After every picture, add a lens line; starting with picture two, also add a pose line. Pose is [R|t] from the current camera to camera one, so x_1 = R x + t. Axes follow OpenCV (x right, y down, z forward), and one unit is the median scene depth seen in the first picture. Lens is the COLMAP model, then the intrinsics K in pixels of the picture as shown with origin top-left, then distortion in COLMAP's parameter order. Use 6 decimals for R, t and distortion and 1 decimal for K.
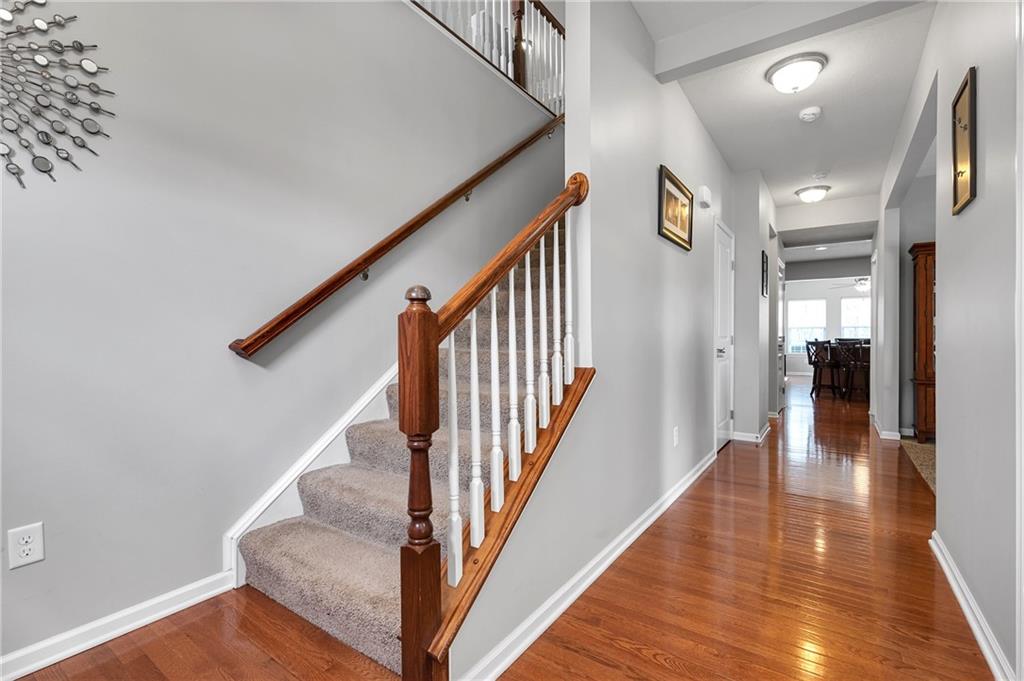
lens RADIAL K [[461.8, 0, 509.8], [0, 461.8, 339.9], [0, 0, 1]] dist [0.004752, -0.000476]
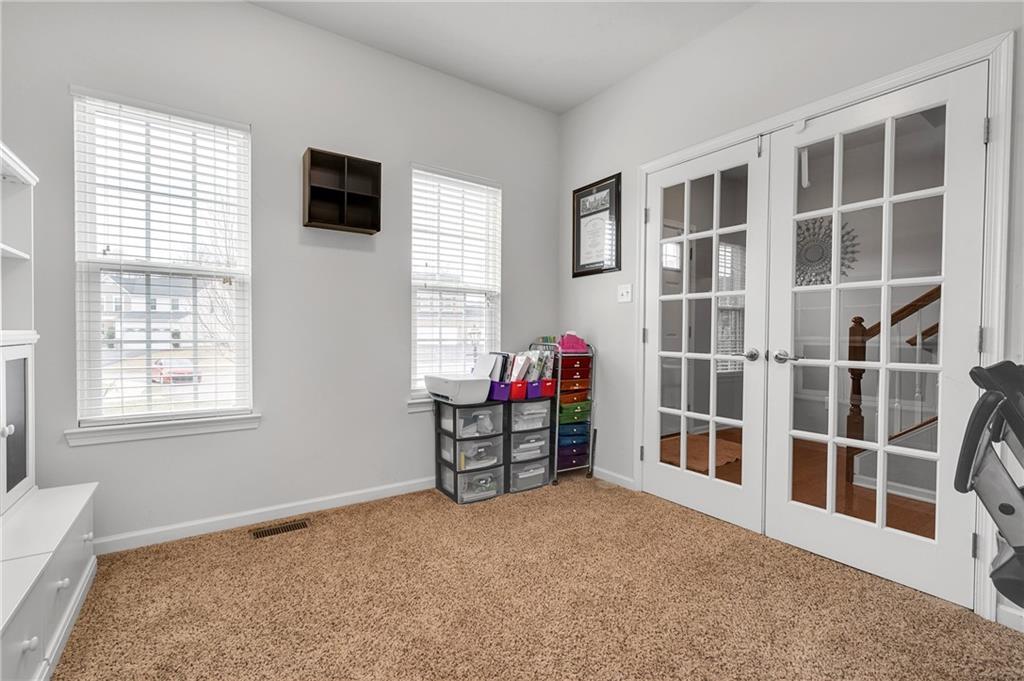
lens RADIAL K [[461.8, 0, 512.2], [0, 461.8, 338.6], [0, 0, 1]] dist [0.004752, -0.000476]
pose [[-0.340554, 0.014254, -0.940117, 2.647917], [-0.005702, 0.999835, 0.017225, -0.023802], [0.940208, 0.011227, -0.340417, 0.043392]]
